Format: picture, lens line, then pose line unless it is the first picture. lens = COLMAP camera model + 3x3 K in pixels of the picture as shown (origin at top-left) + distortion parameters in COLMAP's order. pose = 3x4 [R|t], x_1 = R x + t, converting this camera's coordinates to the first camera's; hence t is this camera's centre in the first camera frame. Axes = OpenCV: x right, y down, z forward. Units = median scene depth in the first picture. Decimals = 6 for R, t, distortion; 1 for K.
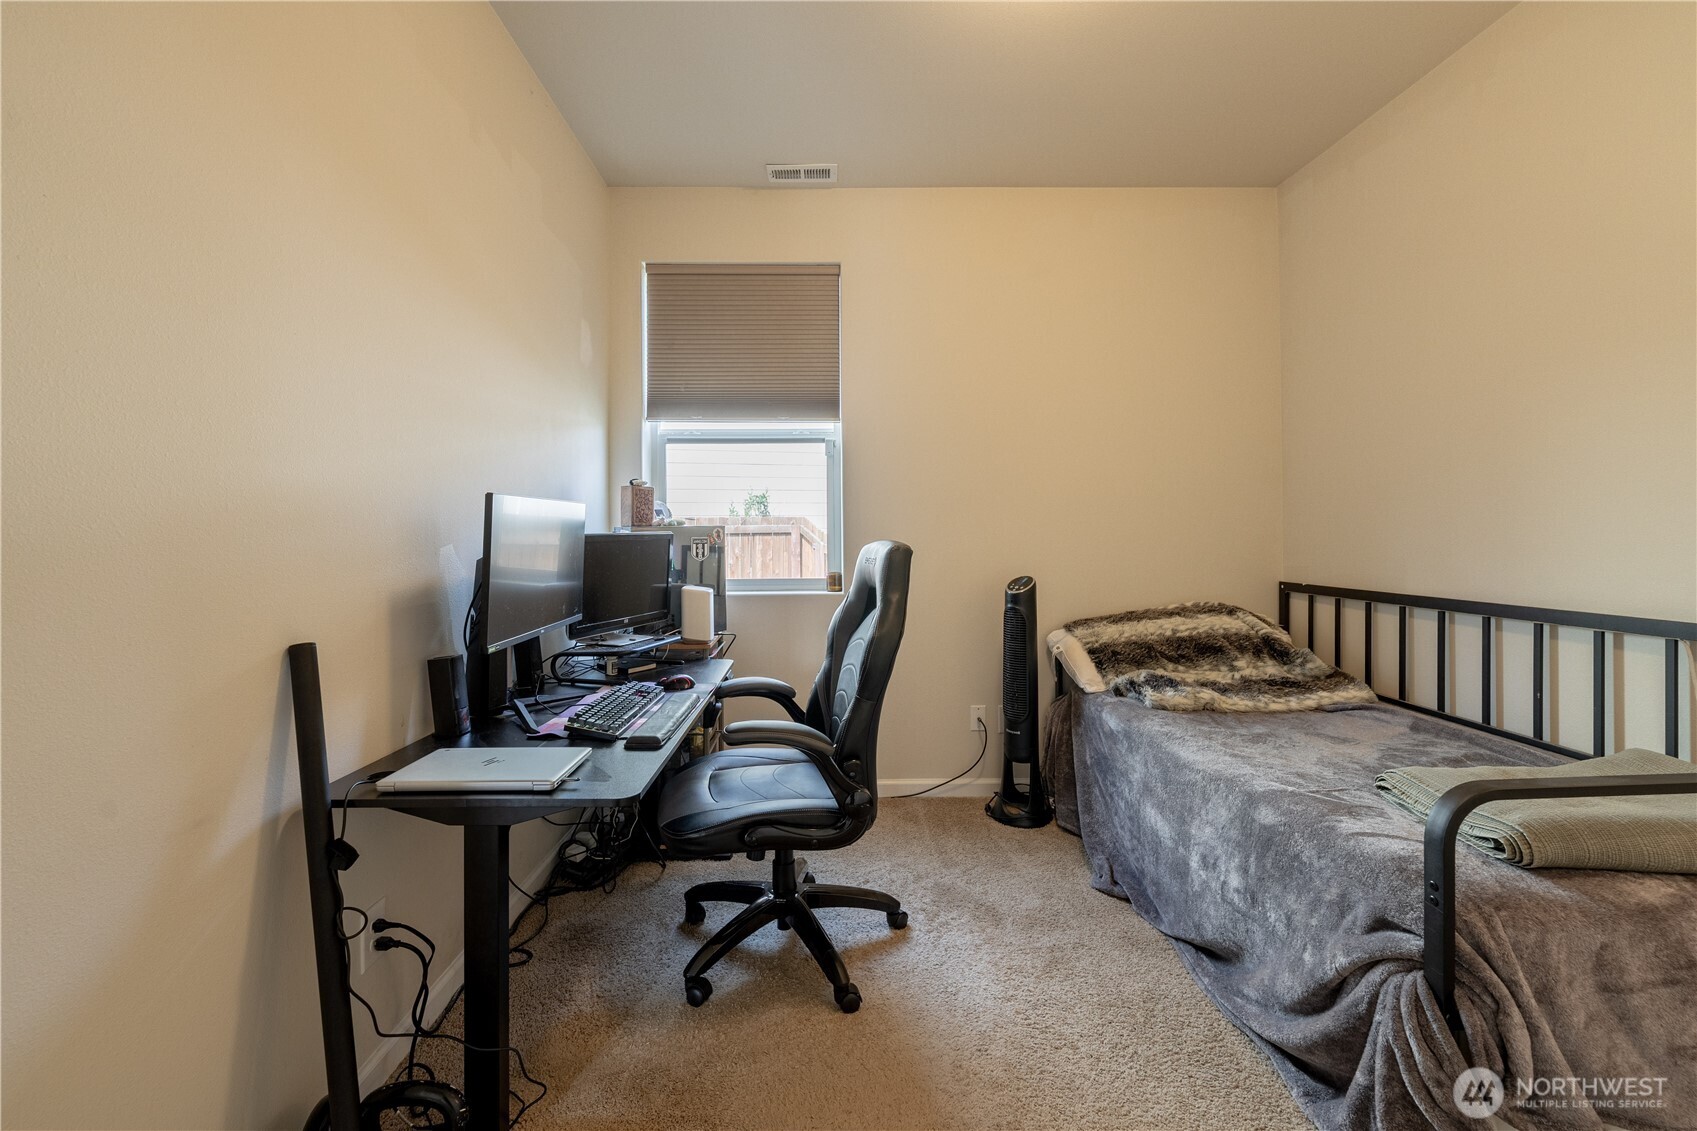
lens RADIAL K [[691.5, 0, 843.5], [0, 691.5, 554.1], [0, 0, 1]] dist [-0.000703, -0.000677]
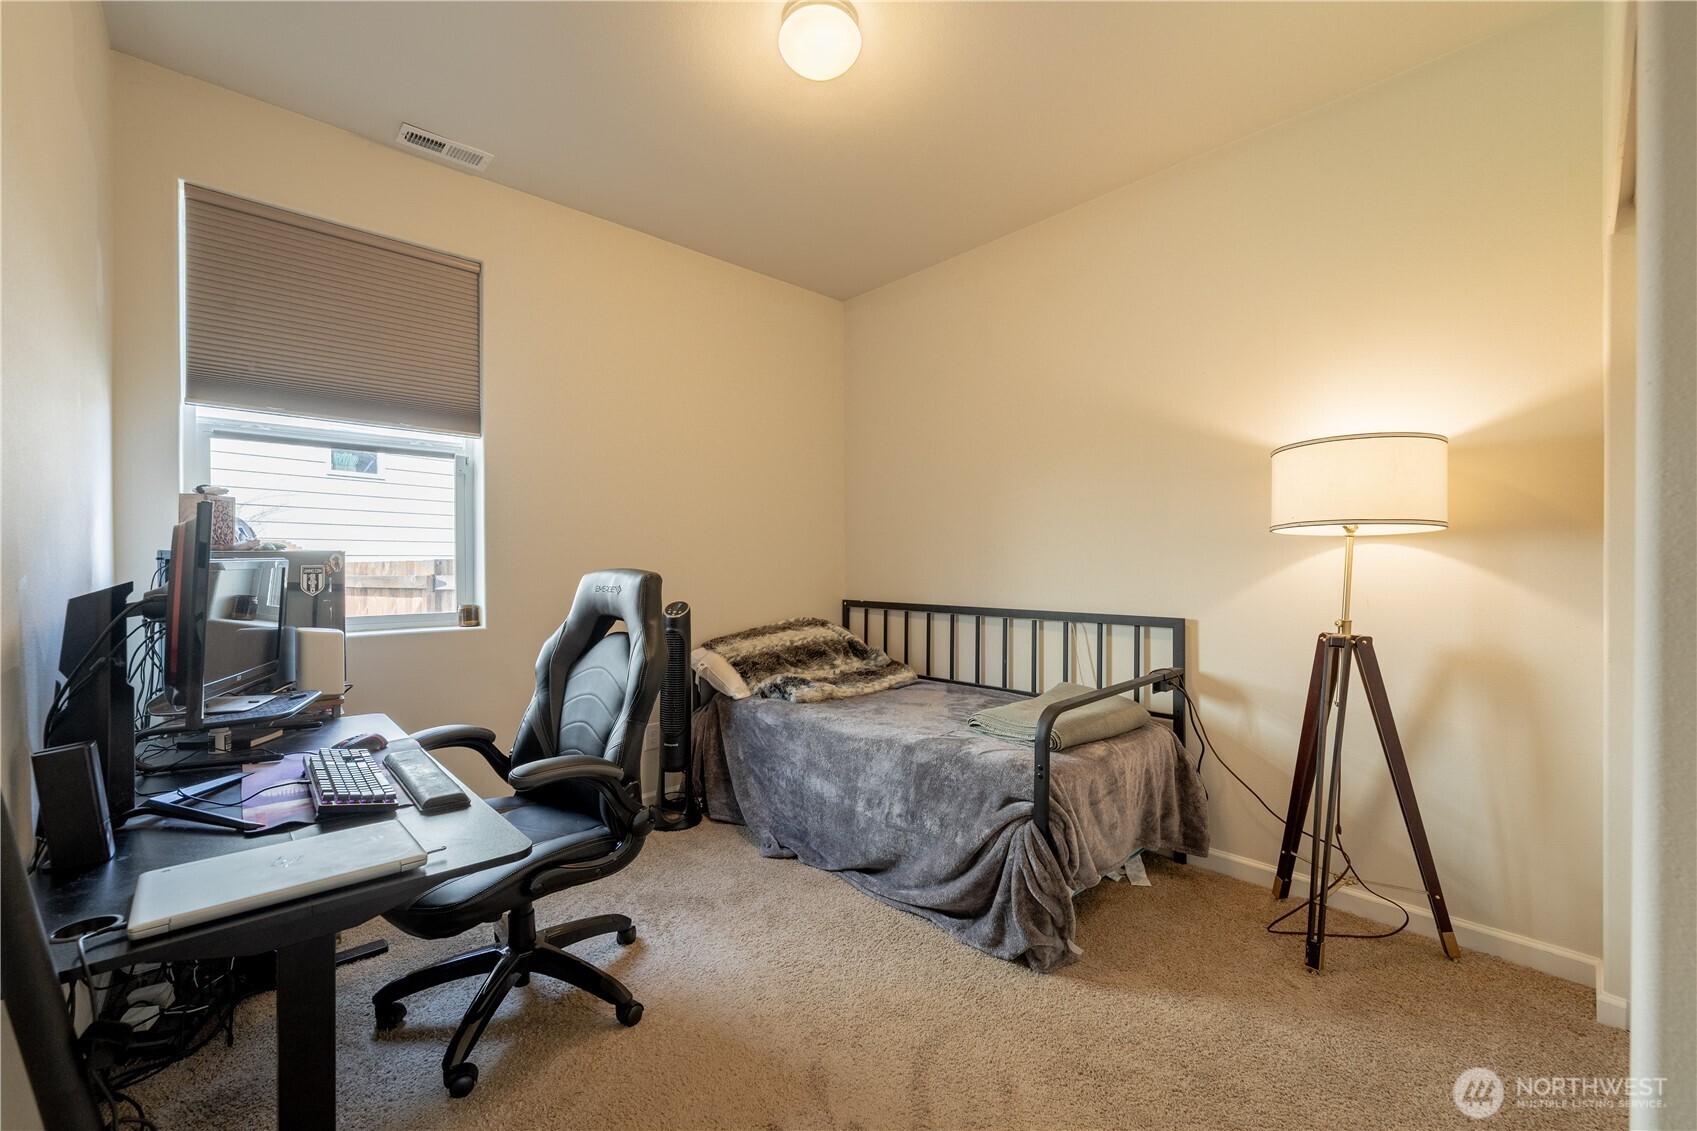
lens RADIAL K [[671.2, 0, 847.6], [0, 671.2, 595.2], [0, 0, 1]] dist [0.000520, -0.000387]
pose [[0.752809, -0.026766, 0.657694, -0.298031], [0.015576, 0.999617, 0.022853, 0.001909], [-0.658054, -0.006960, 0.752938, 0.028109]]
